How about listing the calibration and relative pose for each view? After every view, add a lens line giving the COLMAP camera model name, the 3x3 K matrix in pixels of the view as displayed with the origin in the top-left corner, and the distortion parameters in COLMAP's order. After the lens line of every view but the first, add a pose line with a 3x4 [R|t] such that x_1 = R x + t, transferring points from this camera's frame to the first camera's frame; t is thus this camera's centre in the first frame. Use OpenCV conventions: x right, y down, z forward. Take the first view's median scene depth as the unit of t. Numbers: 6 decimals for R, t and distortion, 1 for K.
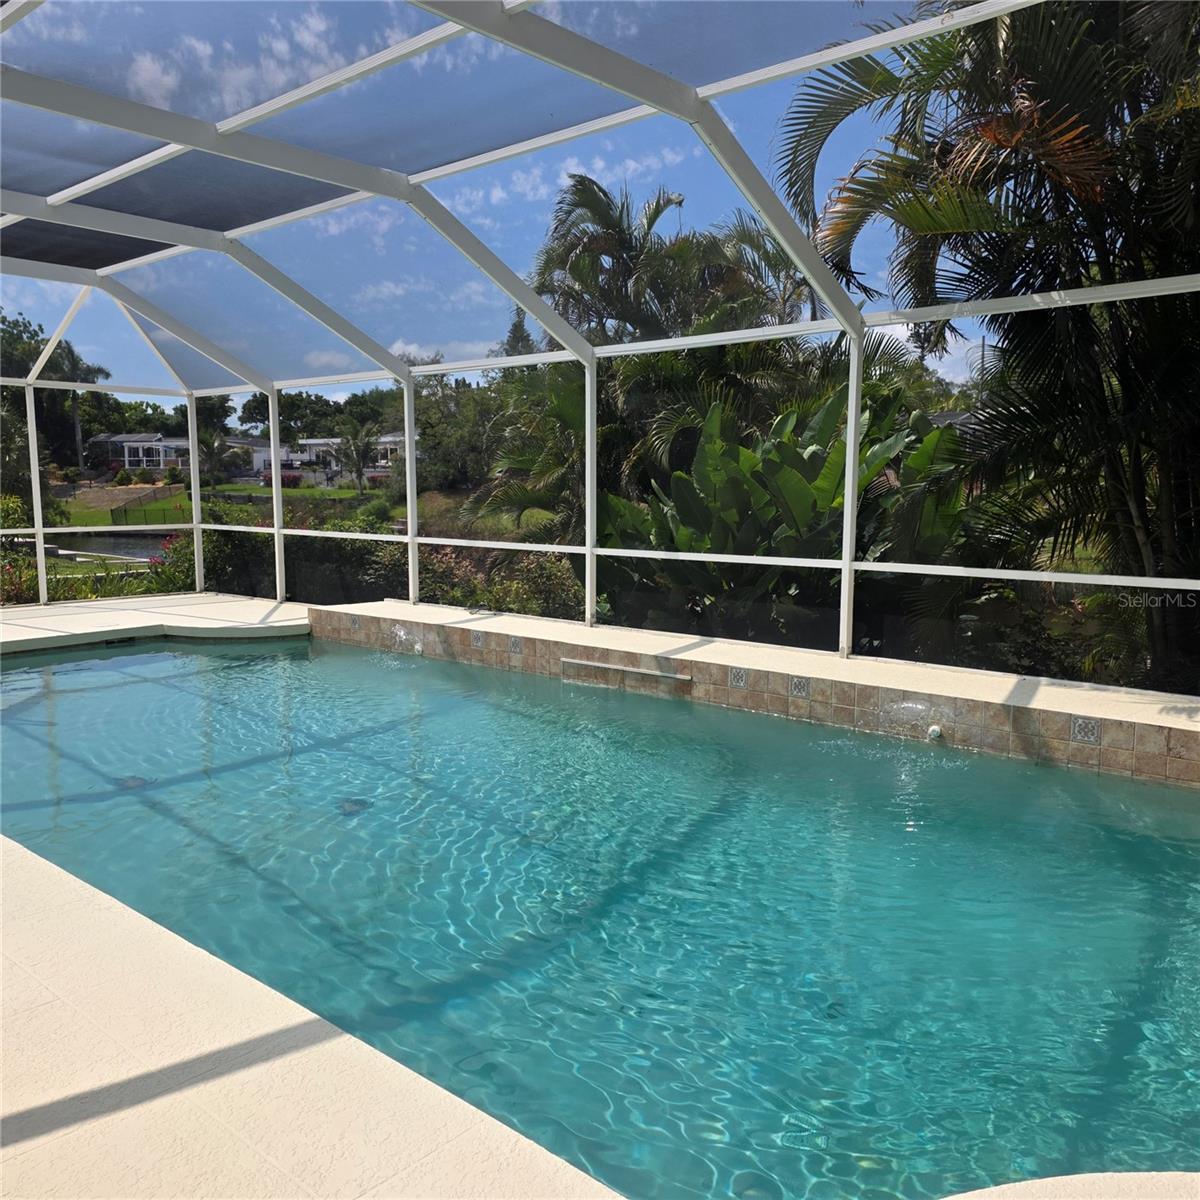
lens RADIAL K [[1038.8, 0, 600.0], [0, 1038.8, 600.0], [0, 0, 1]] dist [0.174164, -0.271230]
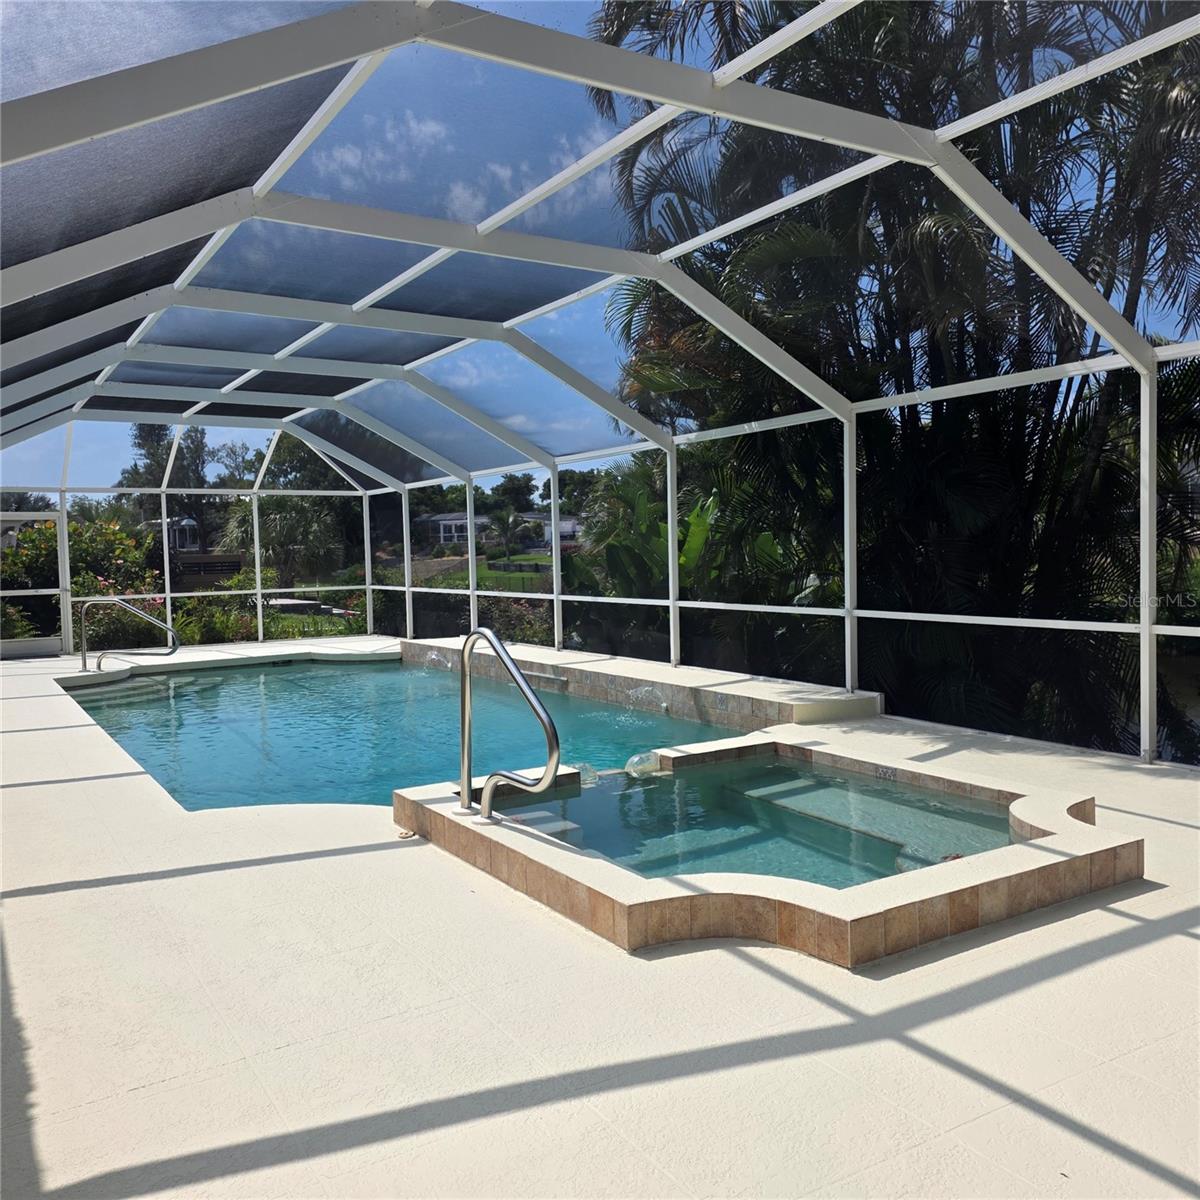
lens RADIAL K [[1035.4, 0, 598.4], [0, 1035.4, 594.5], [0, 0, 1]] dist [0.173094, -0.261381]
pose [[0.959718, -0.010831, -0.280756, 0.390325], [-0.007662, 0.997876, -0.064686, 0.035096], [0.280861, 0.064231, 0.957597, -0.299042]]
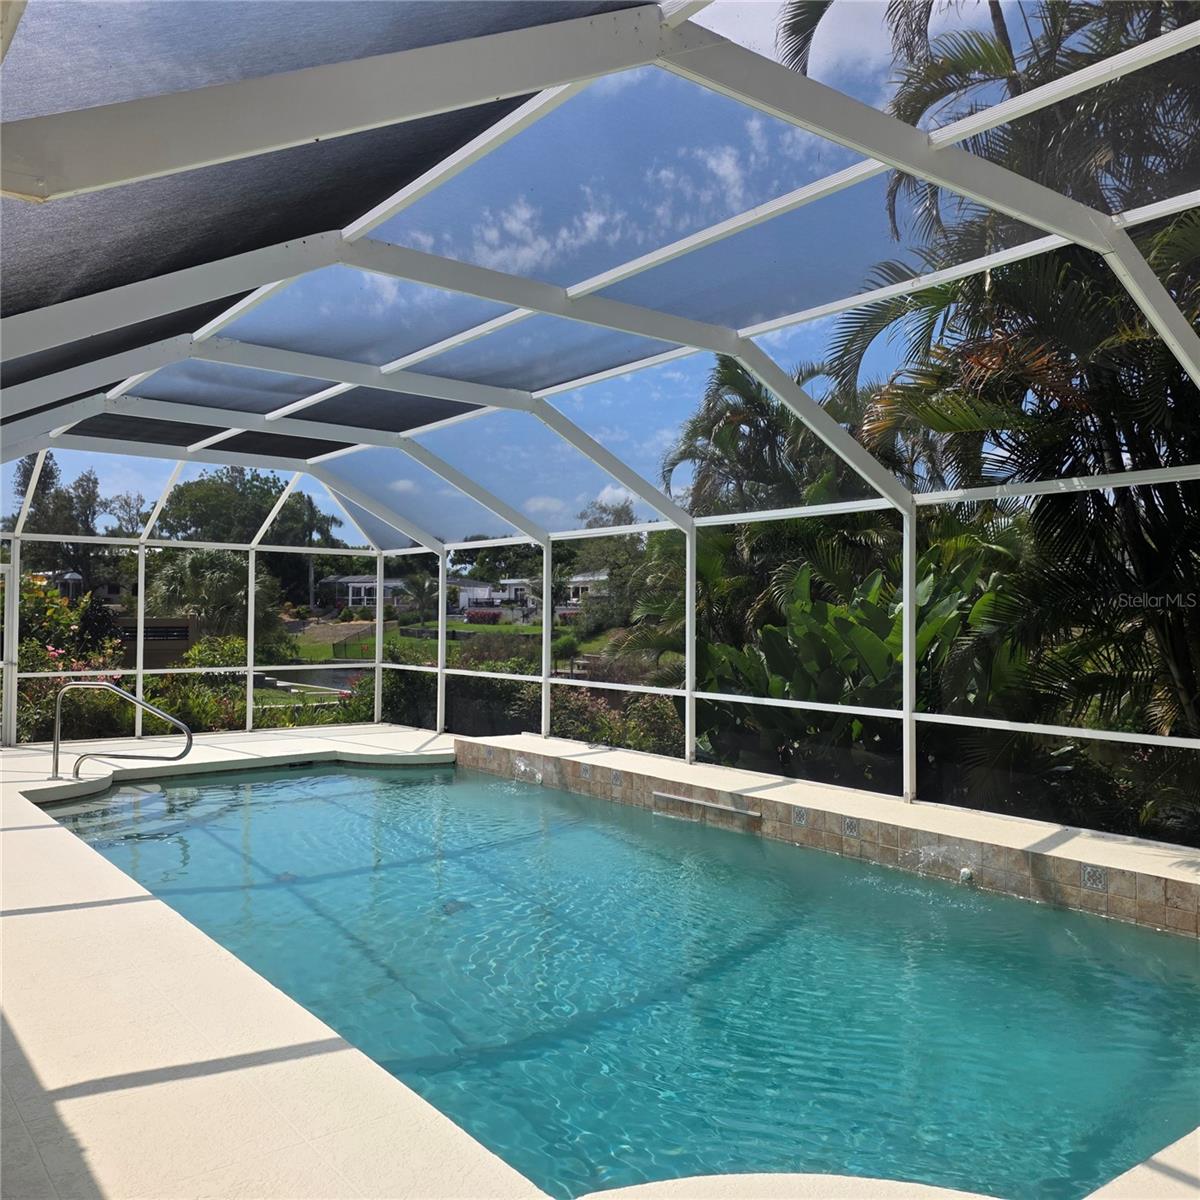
lens RADIAL K [[1035.4, 0, 598.4], [0, 1035.4, 594.5], [0, 0, 1]] dist [0.173094, -0.261381]
pose [[0.982933, 0.004184, -0.183917, 0.086152], [-0.028973, 0.990785, -0.132305, -0.003114], [0.181669, 0.135376, 0.973997, -0.101859]]
